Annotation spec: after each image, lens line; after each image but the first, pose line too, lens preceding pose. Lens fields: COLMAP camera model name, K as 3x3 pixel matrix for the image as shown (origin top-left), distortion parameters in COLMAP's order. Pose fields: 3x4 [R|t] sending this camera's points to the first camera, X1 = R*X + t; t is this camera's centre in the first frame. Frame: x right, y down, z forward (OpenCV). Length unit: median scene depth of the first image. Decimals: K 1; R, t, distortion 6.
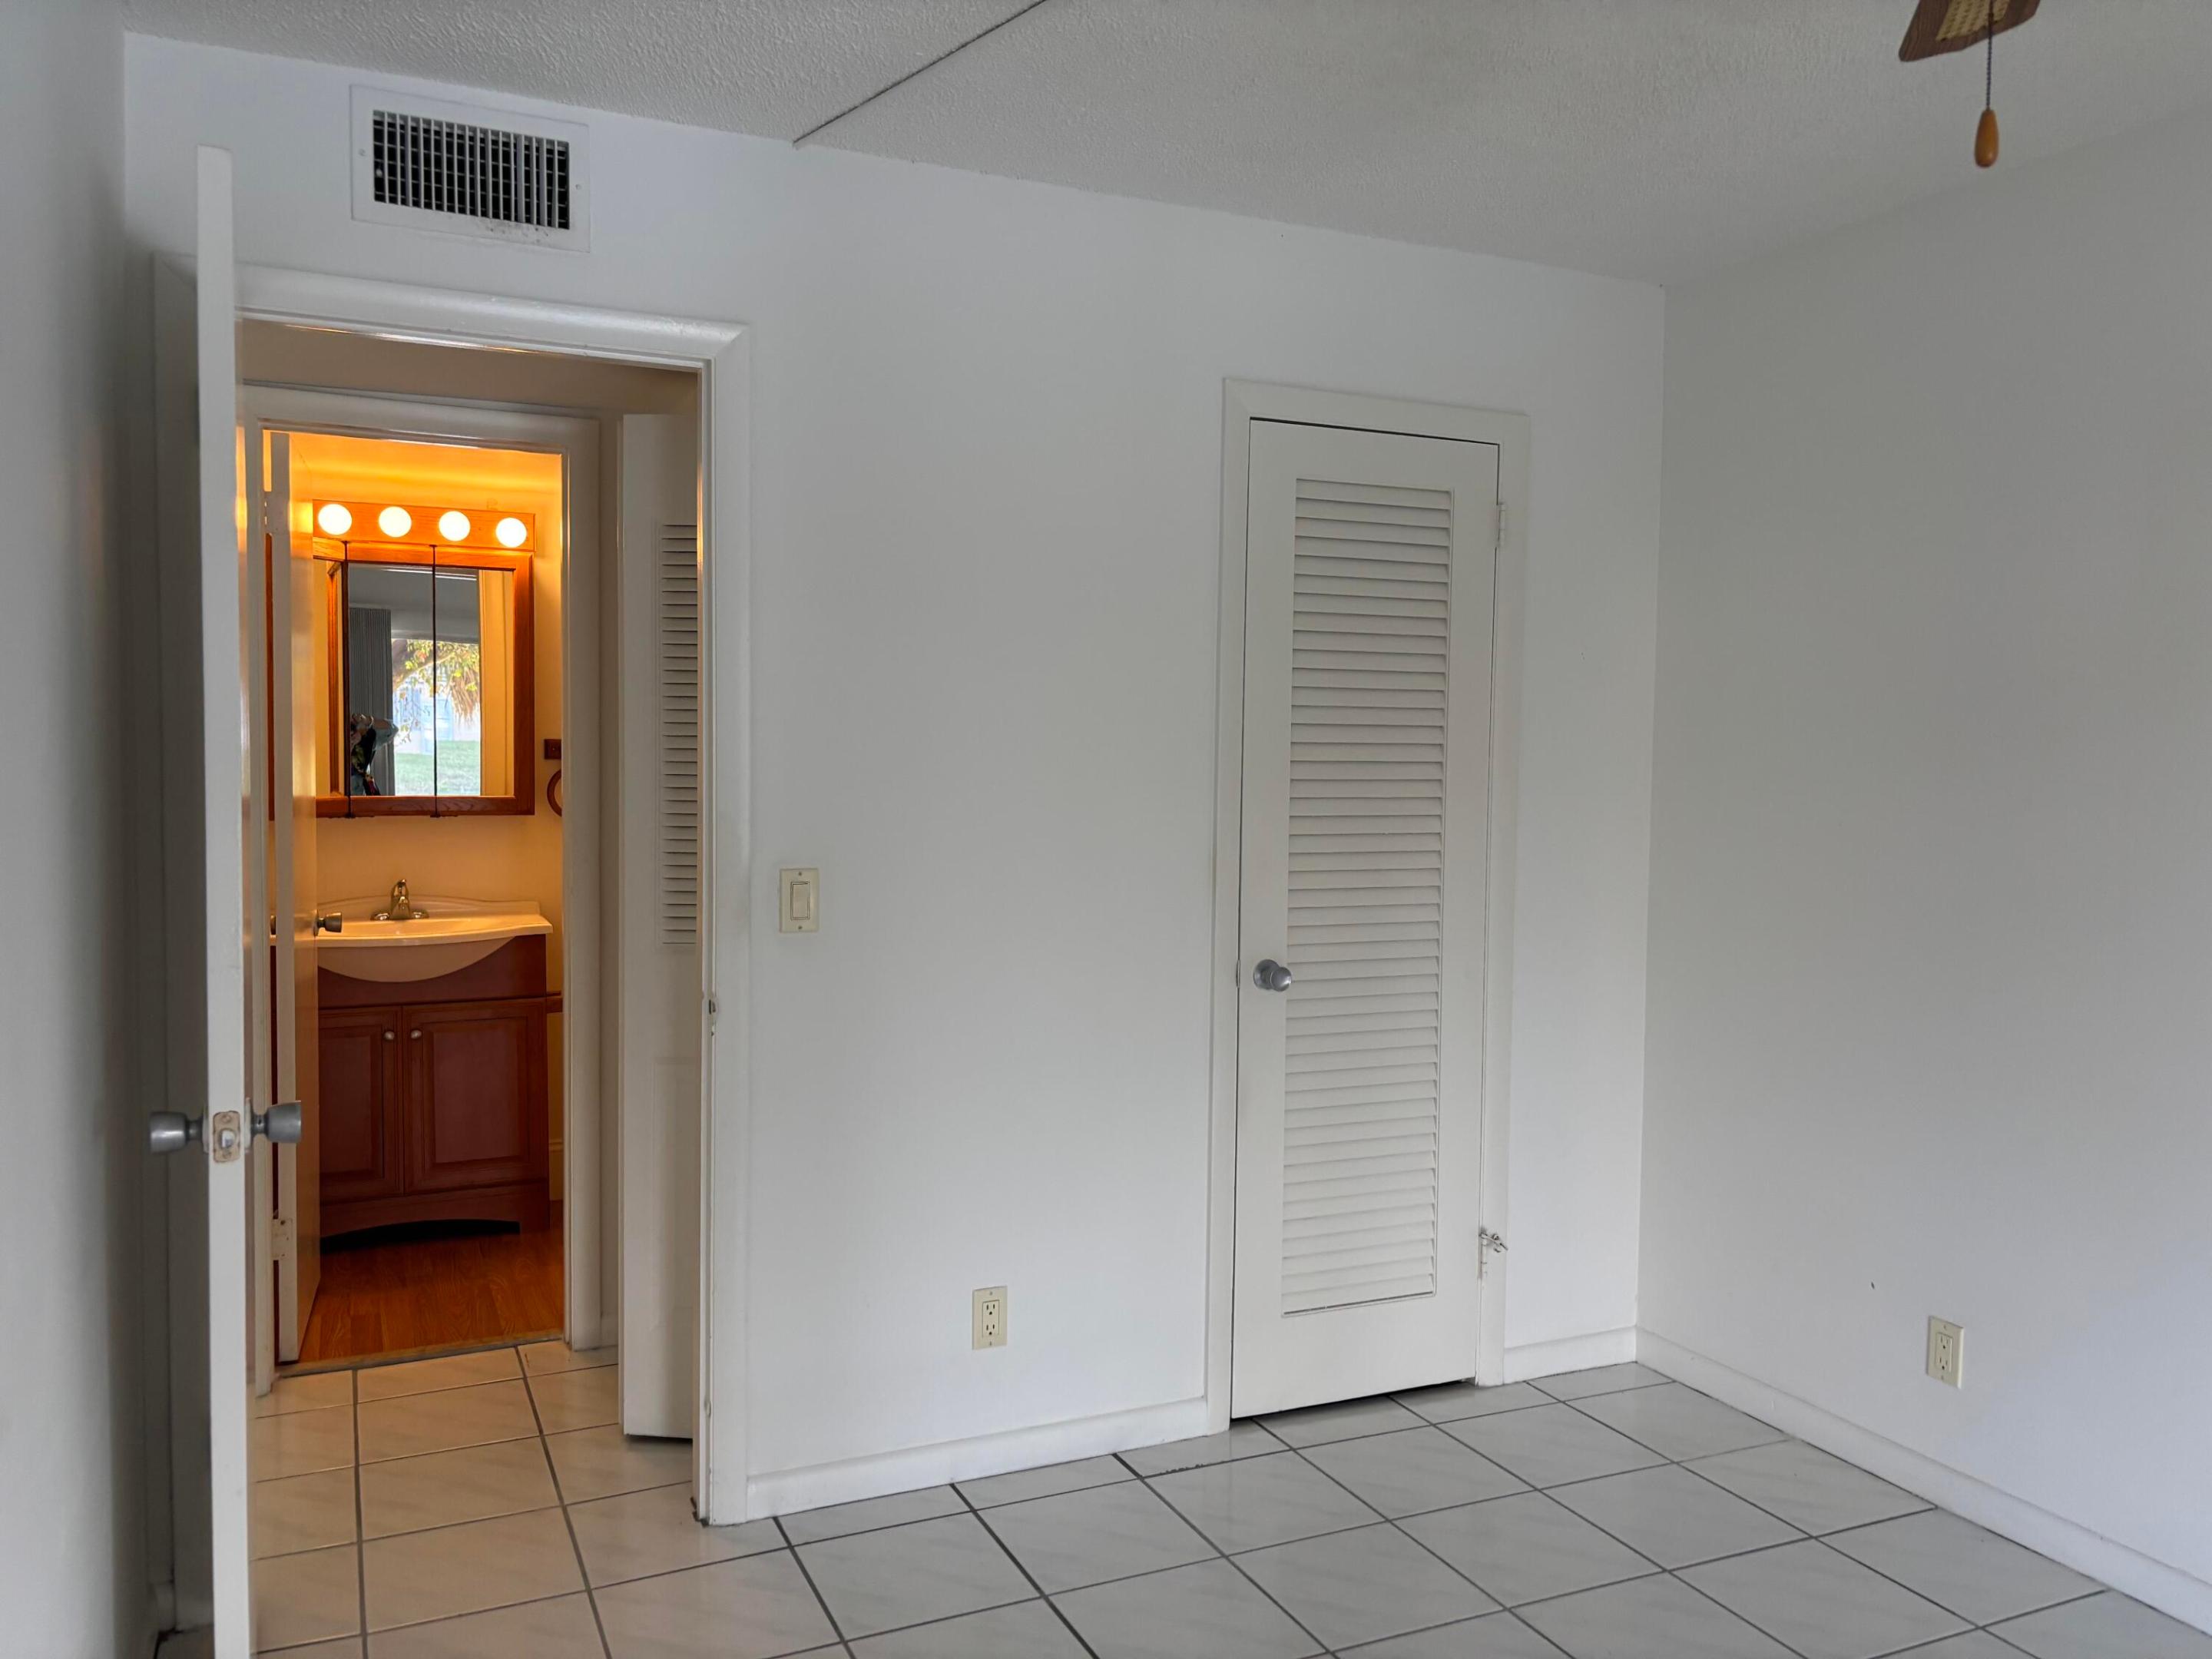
lens RADIAL K [[1693.2, 0, 1107.8], [0, 1693.2, 822.3], [0, 0, 1]] dist [0.063762, -0.080337]
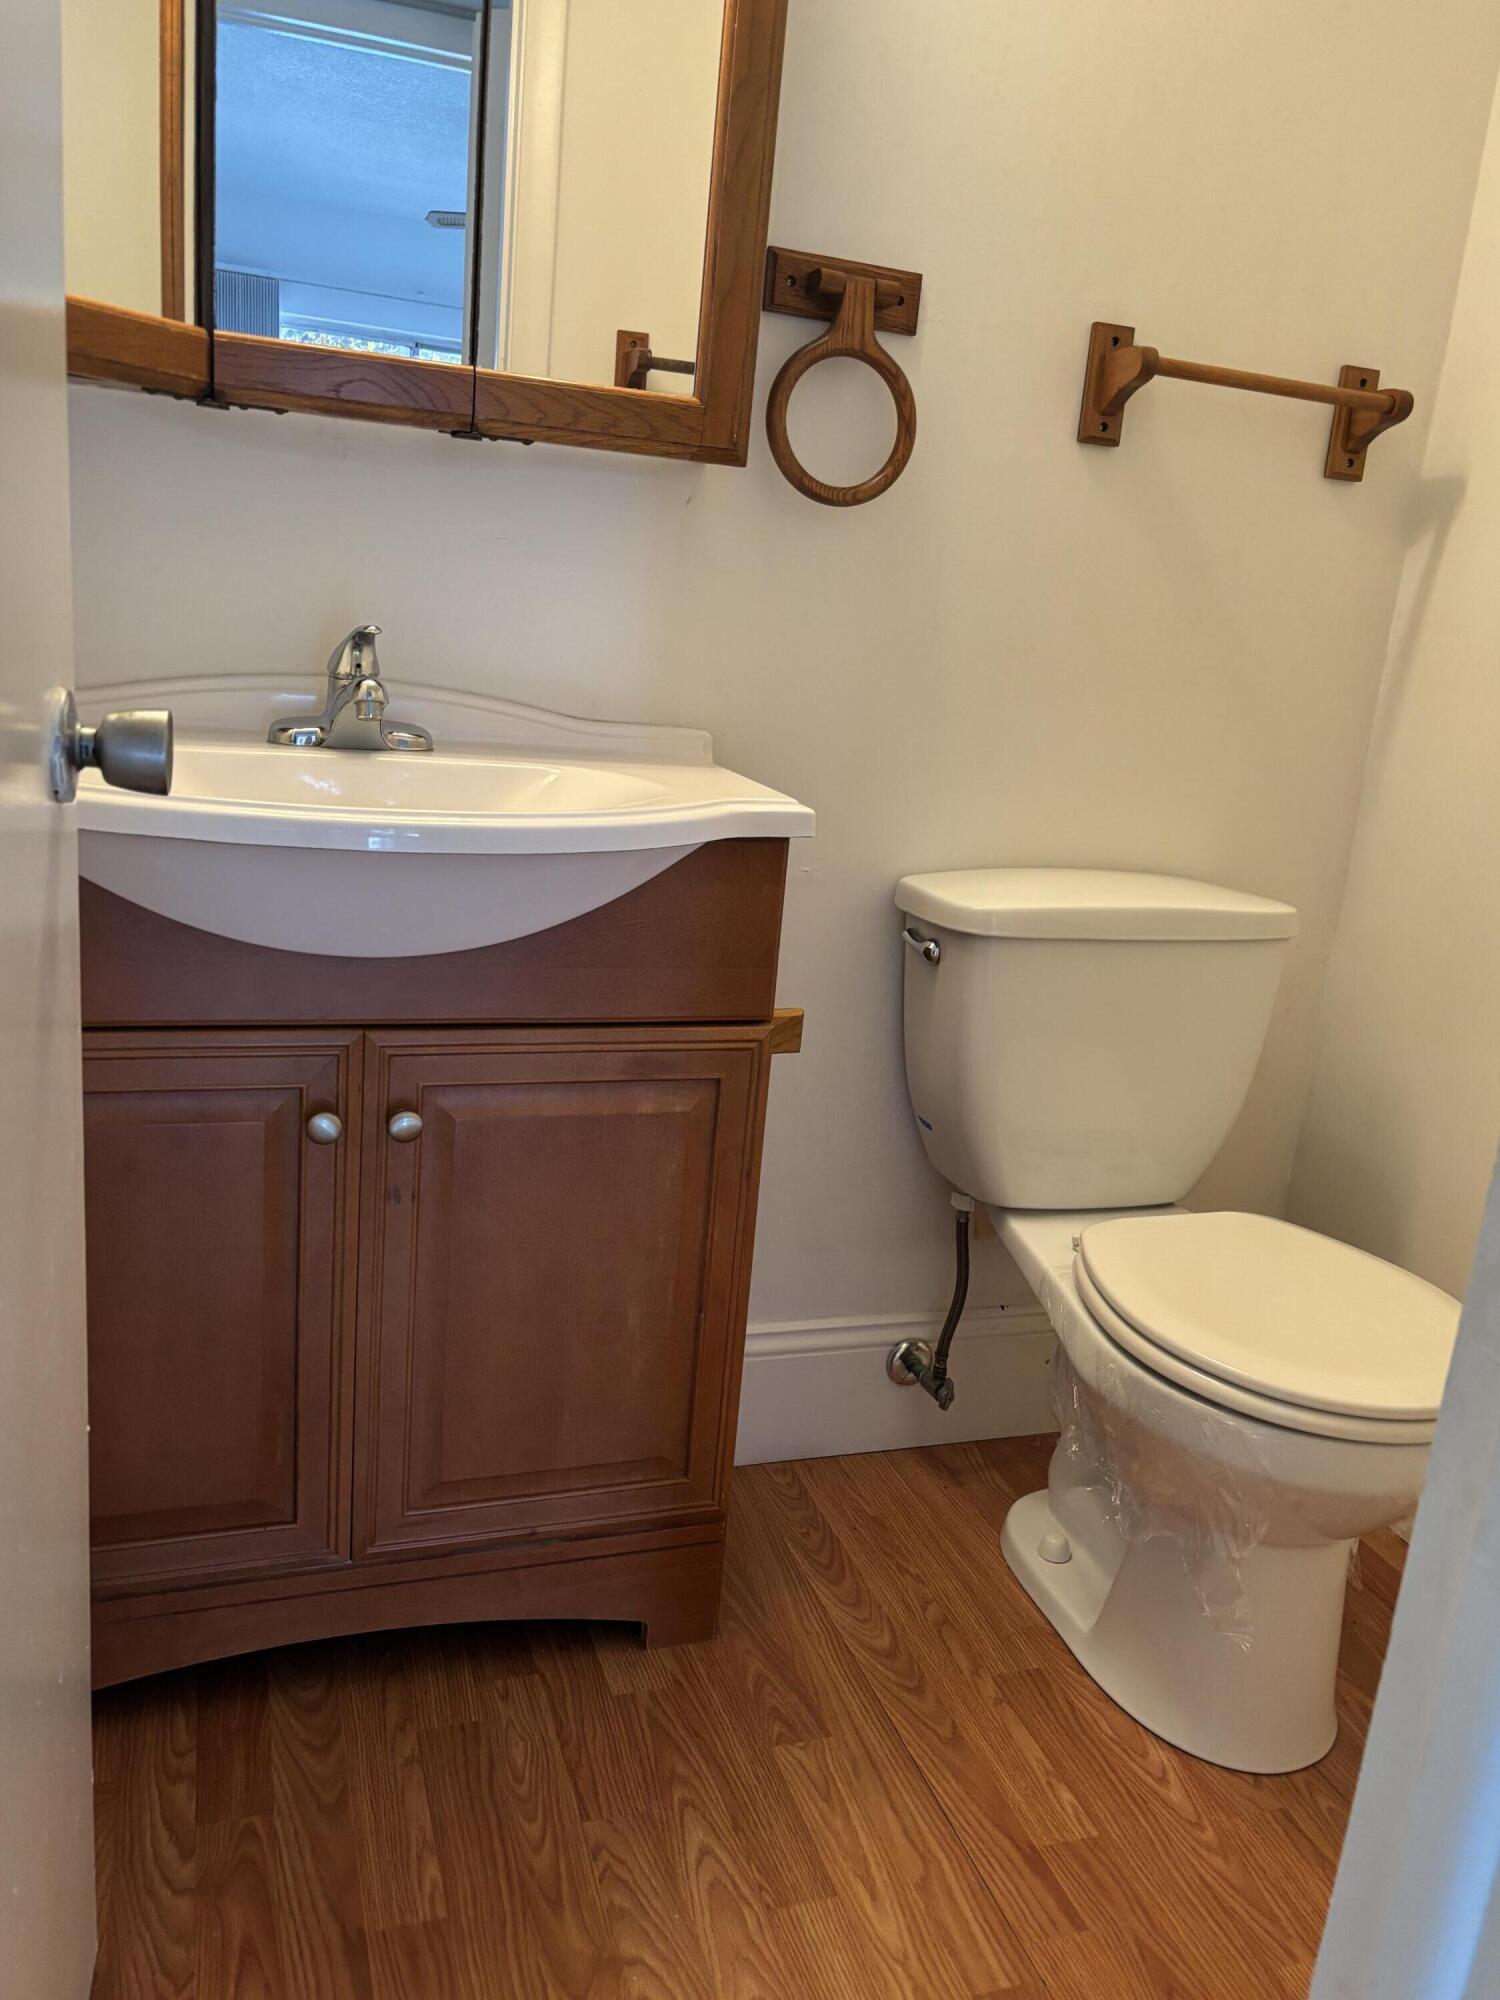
lens RADIAL K [[1530.9, 0, 749.1], [0, 1530.9, 988.0], [0, 0, 1]] dist [0.063762, -0.080337]
pose [[0.992285, 0.099342, -0.074169, -0.315310], [-0.083242, 0.977219, 0.195229, 0.037790], [0.091874, -0.187549, 0.977949, 0.714496]]
